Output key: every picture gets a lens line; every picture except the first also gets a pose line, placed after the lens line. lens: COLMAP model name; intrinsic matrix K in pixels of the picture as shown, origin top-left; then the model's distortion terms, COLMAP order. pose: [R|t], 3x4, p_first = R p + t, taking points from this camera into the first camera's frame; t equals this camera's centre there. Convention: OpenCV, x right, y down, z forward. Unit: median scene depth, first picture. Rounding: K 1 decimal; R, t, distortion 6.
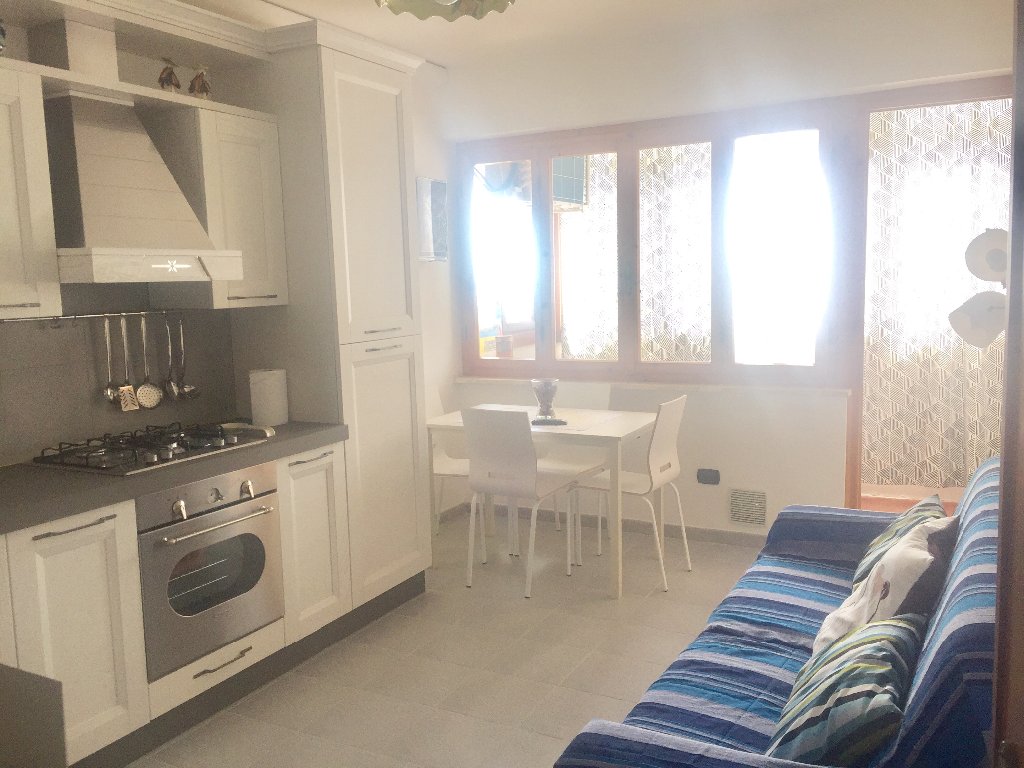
lens RADIAL K [[903.1, 0, 512.0], [0, 903.1, 384.0], [0, 0, 1]] dist [0.000787, -0.000729]
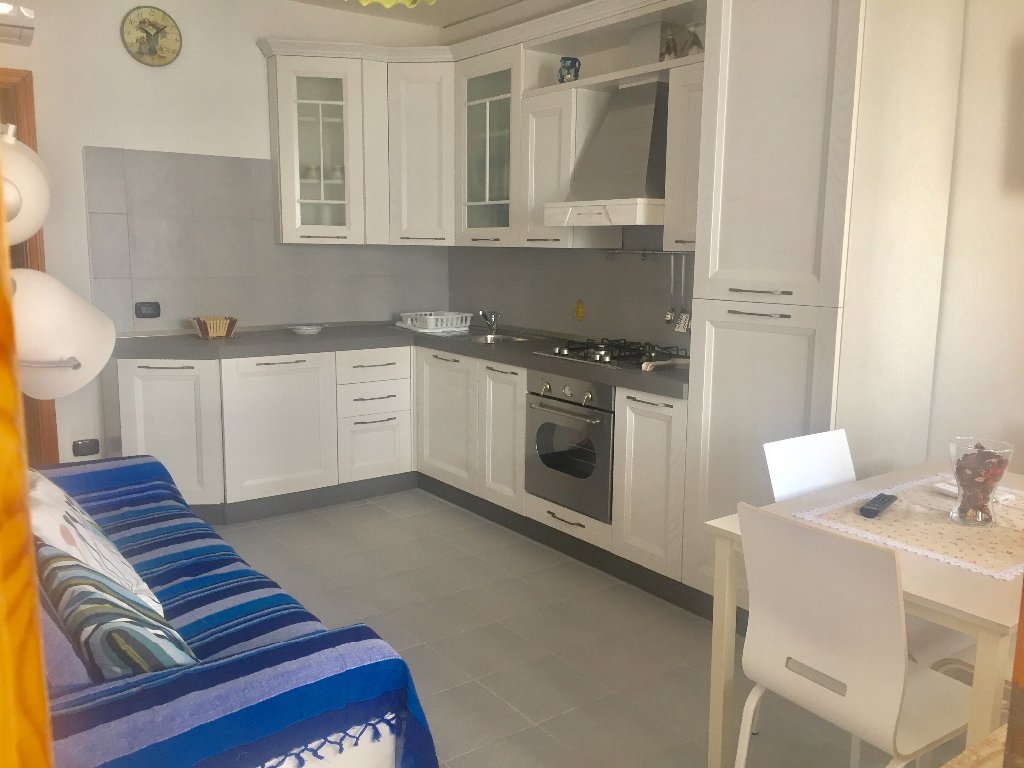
lens RADIAL K [[903.1, 0, 512.0], [0, 903.1, 384.0], [0, 0, 1]] dist [0.000787, -0.000729]
pose [[-0.455340, 0.169894, -0.873957, 0.801731], [-0.089718, 0.967872, 0.234894, -0.176970], [0.885785, 0.185366, -0.425468, 1.402280]]
